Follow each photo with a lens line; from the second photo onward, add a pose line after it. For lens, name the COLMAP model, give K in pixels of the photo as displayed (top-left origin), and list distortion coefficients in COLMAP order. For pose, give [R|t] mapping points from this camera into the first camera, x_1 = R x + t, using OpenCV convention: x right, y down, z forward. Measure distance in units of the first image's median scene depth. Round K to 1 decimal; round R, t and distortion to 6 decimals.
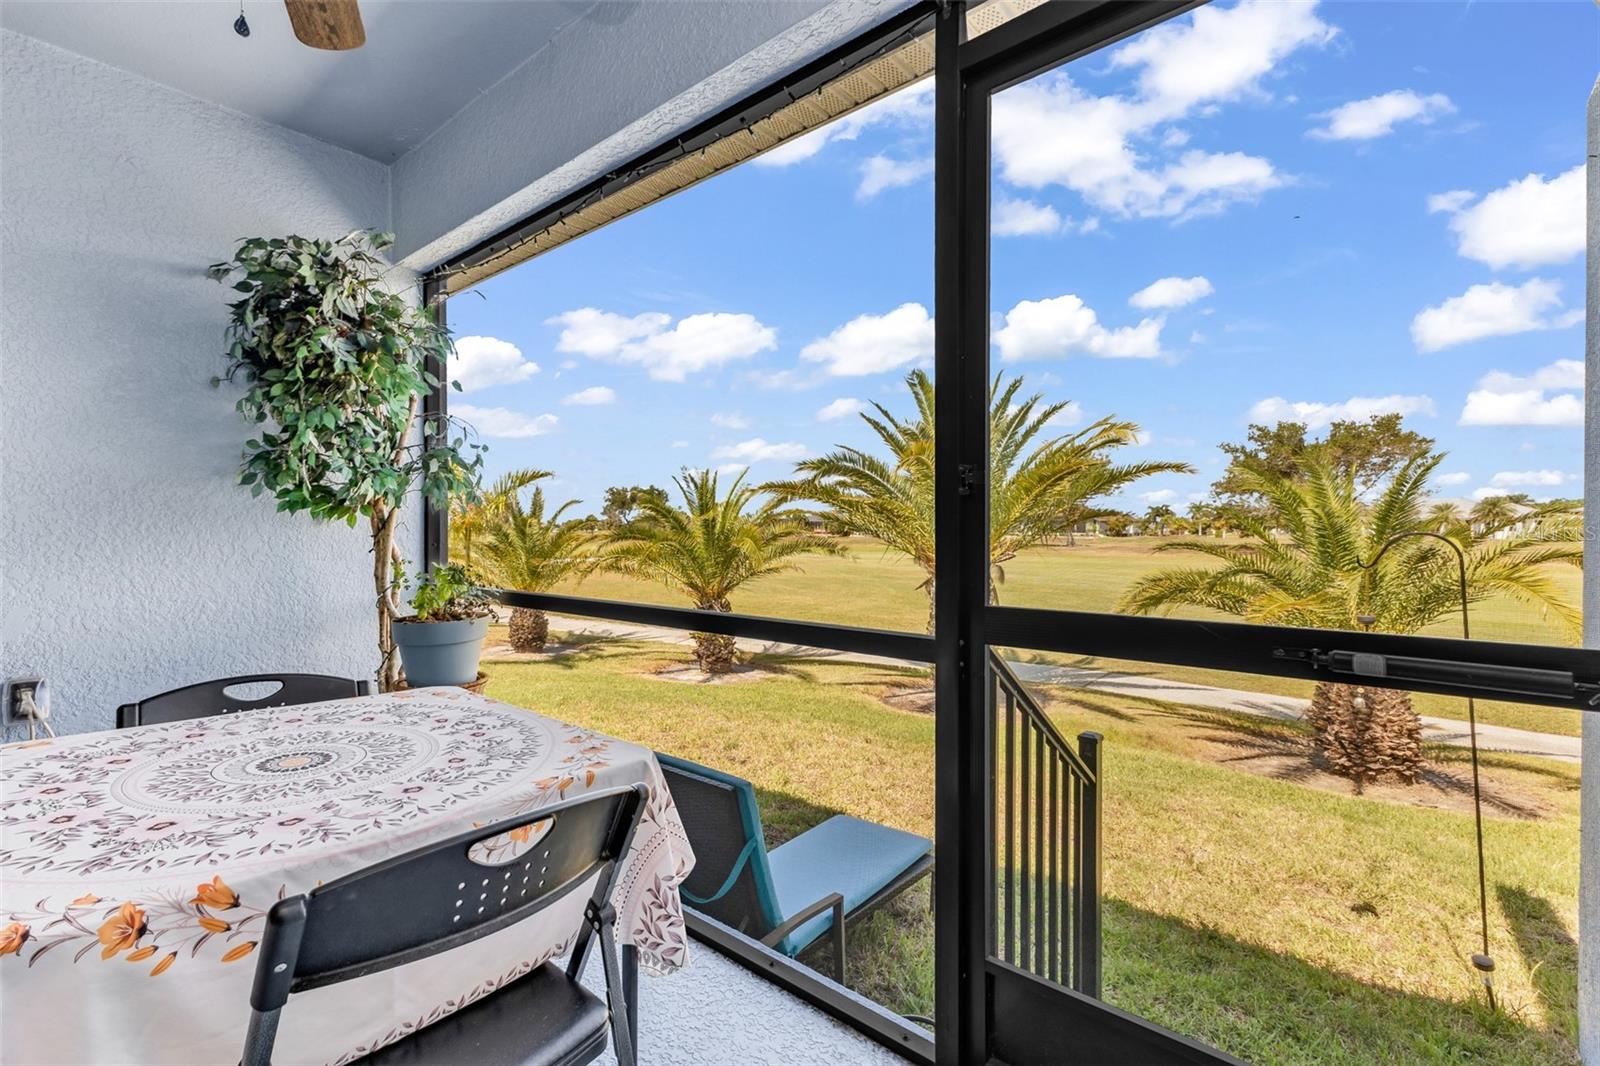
lens RADIAL K [[699.3, 0, 803.9], [0, 699.3, 544.4], [0, 0, 1]] dist [0.014696, -0.002227]
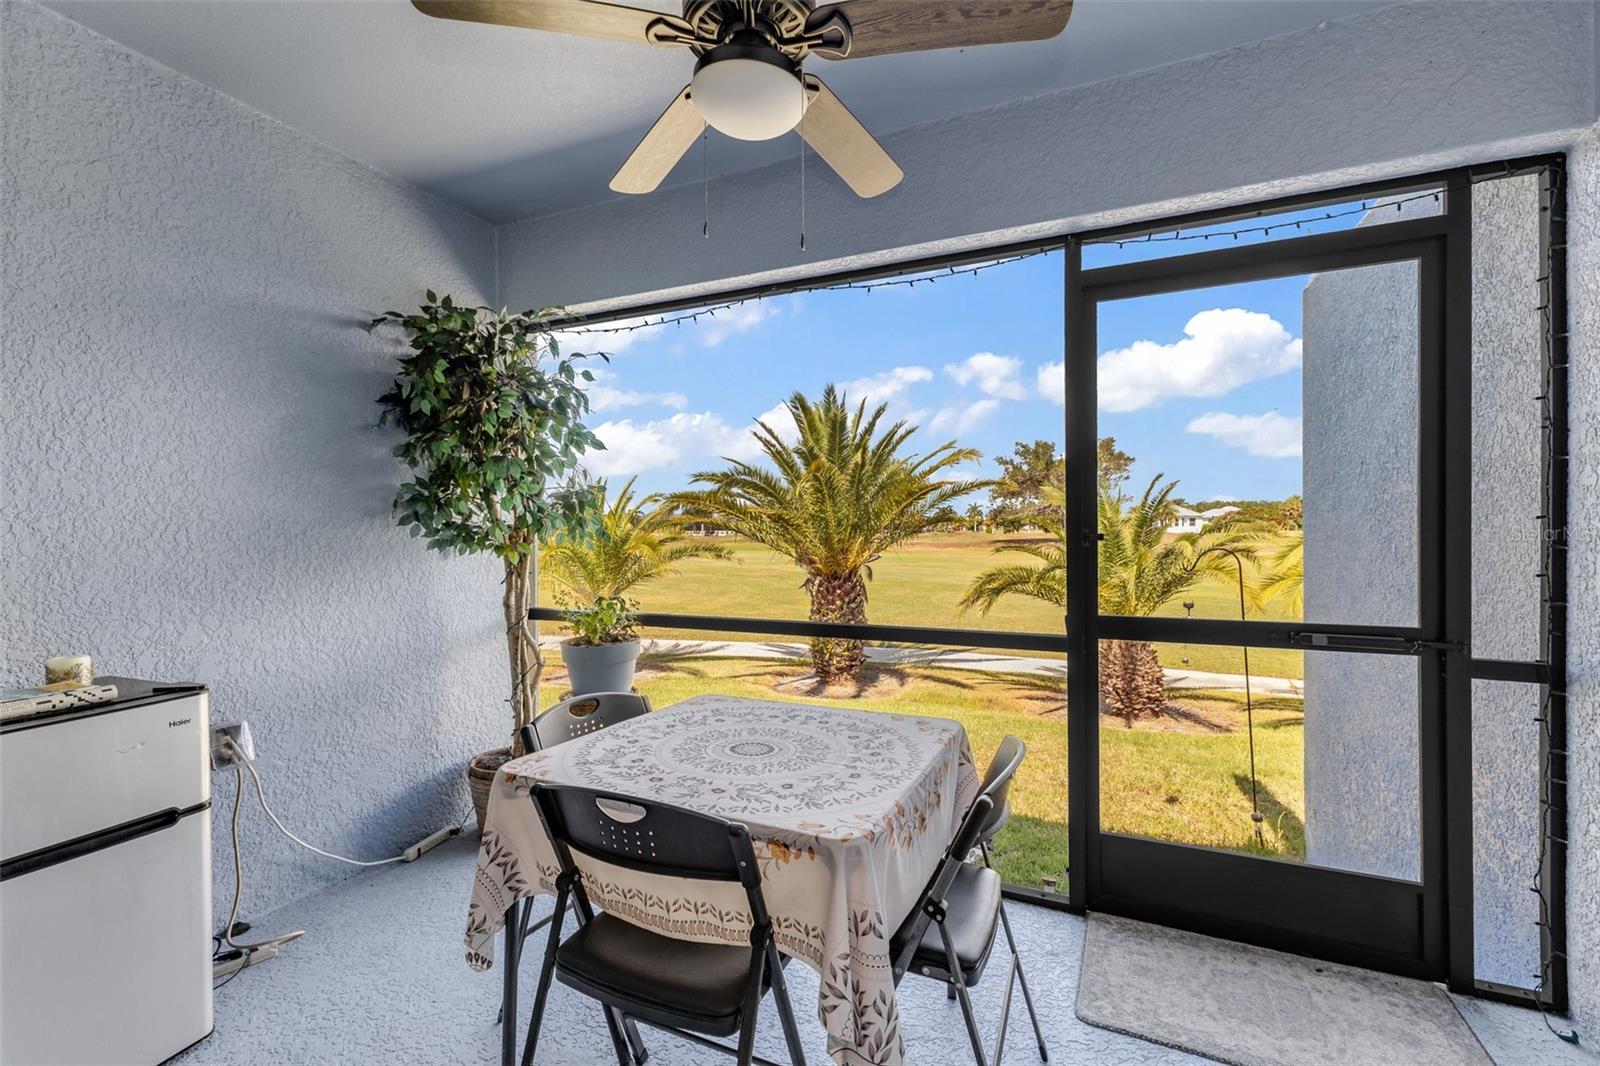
lens RADIAL K [[699.3, 0, 796.5], [0, 699.3, 538.1], [0, 0, 1]] dist [0.014696, -0.002227]
pose [[0.948776, -0.011759, 0.315732, -0.412856], [0.010394, 0.999928, 0.006007, -0.048462], [-0.315780, -0.002418, 0.948829, -0.143341]]
